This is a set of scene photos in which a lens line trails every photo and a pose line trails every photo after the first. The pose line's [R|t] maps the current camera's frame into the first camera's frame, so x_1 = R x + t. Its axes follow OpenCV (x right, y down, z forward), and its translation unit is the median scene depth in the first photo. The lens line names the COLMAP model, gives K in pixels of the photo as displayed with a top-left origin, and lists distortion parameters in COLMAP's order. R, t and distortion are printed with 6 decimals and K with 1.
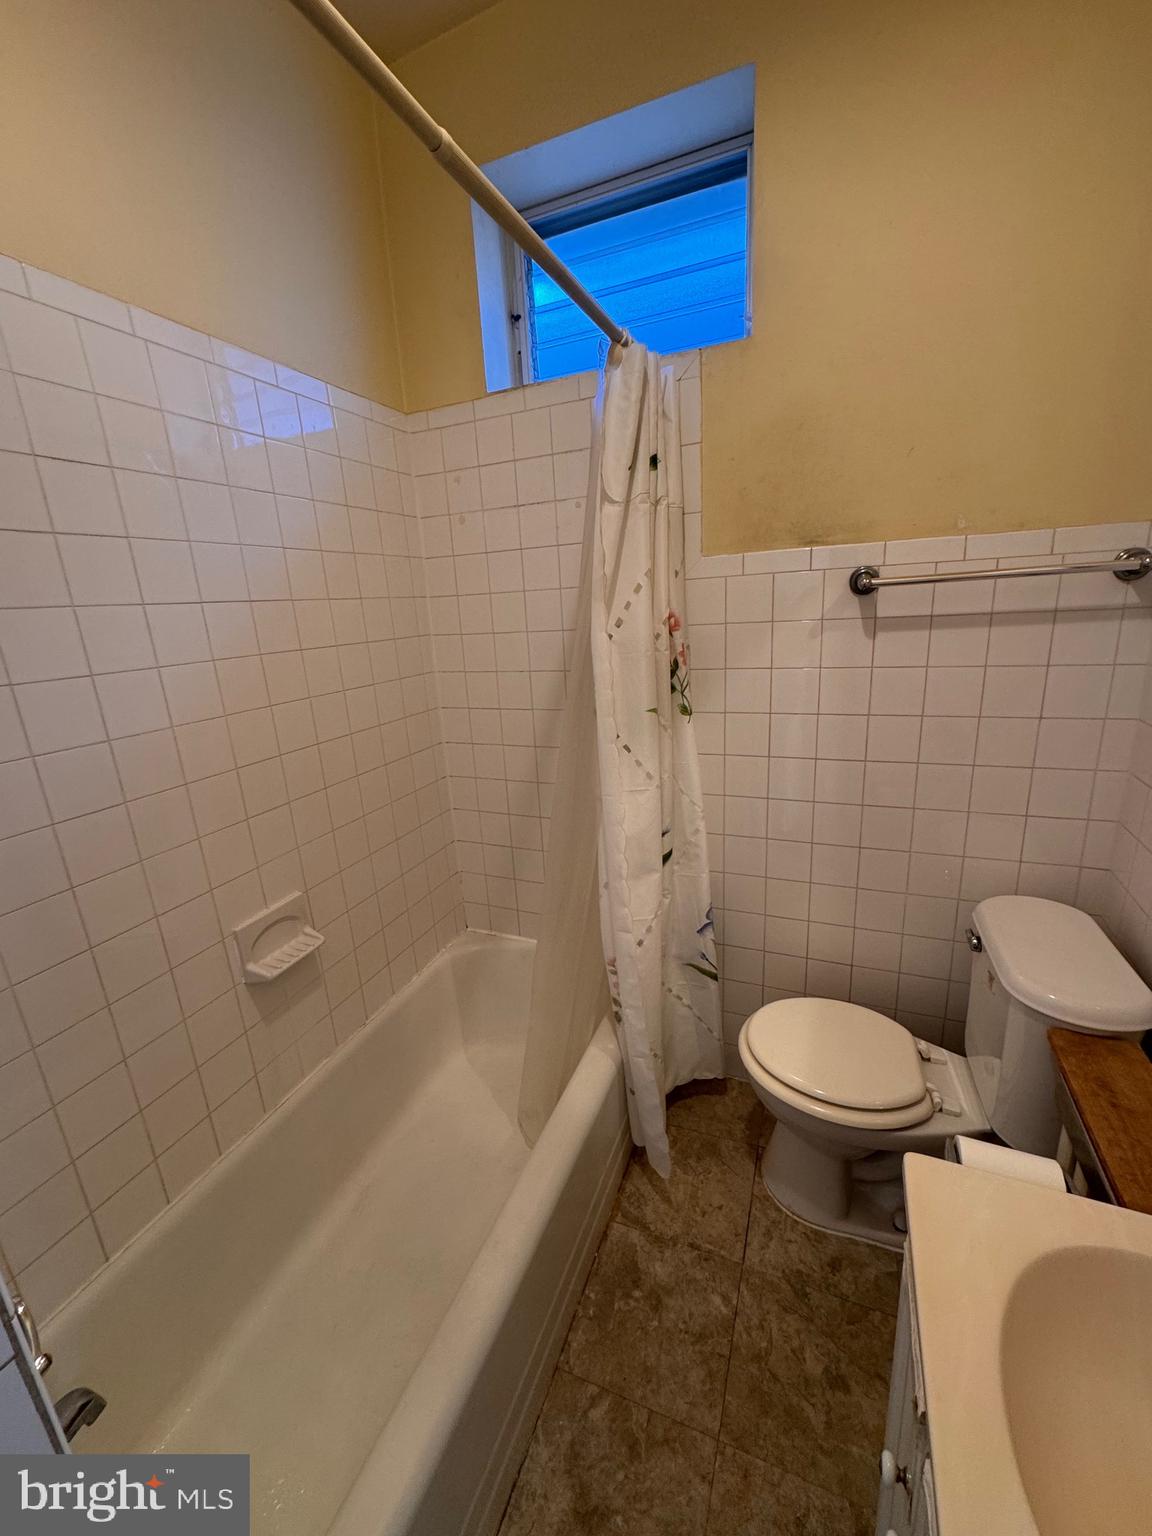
lens RADIAL K [[611.3, 0, 577.5], [0, 611.3, 766.0], [0, 0, 1]] dist [-0.000339, -0.000103]
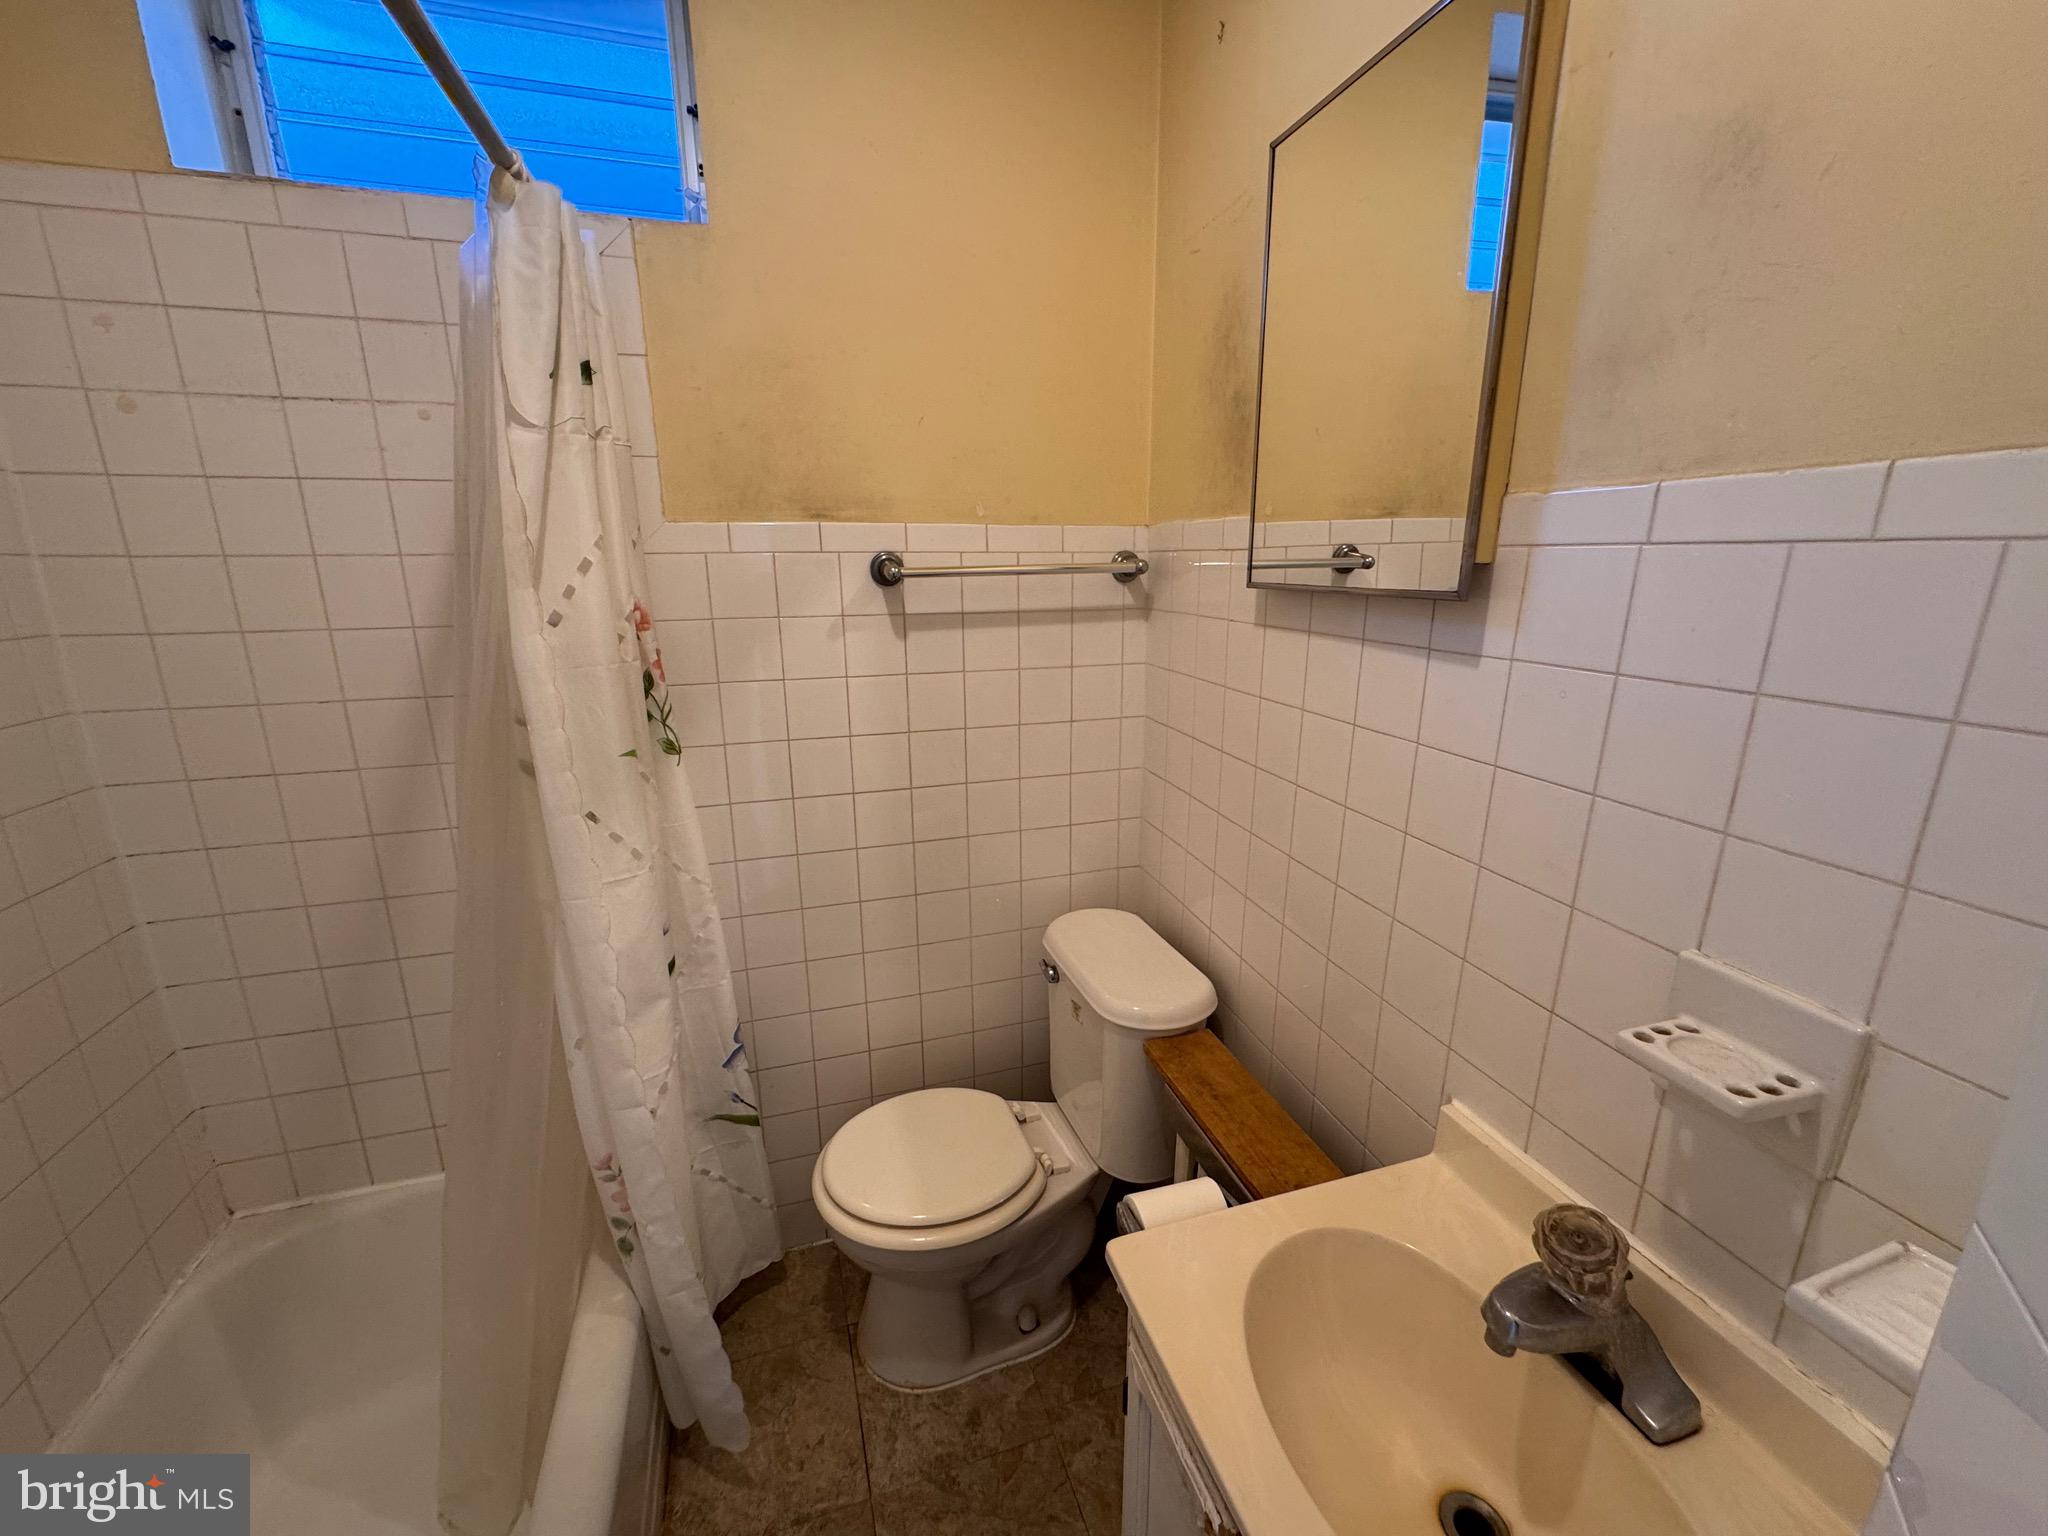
lens RADIAL K [[815.0, 0, 1023.5], [0, 815.0, 765.3], [0, 0, 1]] dist [-0.000339, -0.000103]
pose [[0.761436, -0.108162, 0.639153, -0.111335], [0.131721, 0.991228, 0.010820, -0.032316], [-0.634717, 0.075952, 0.769003, 0.072129]]
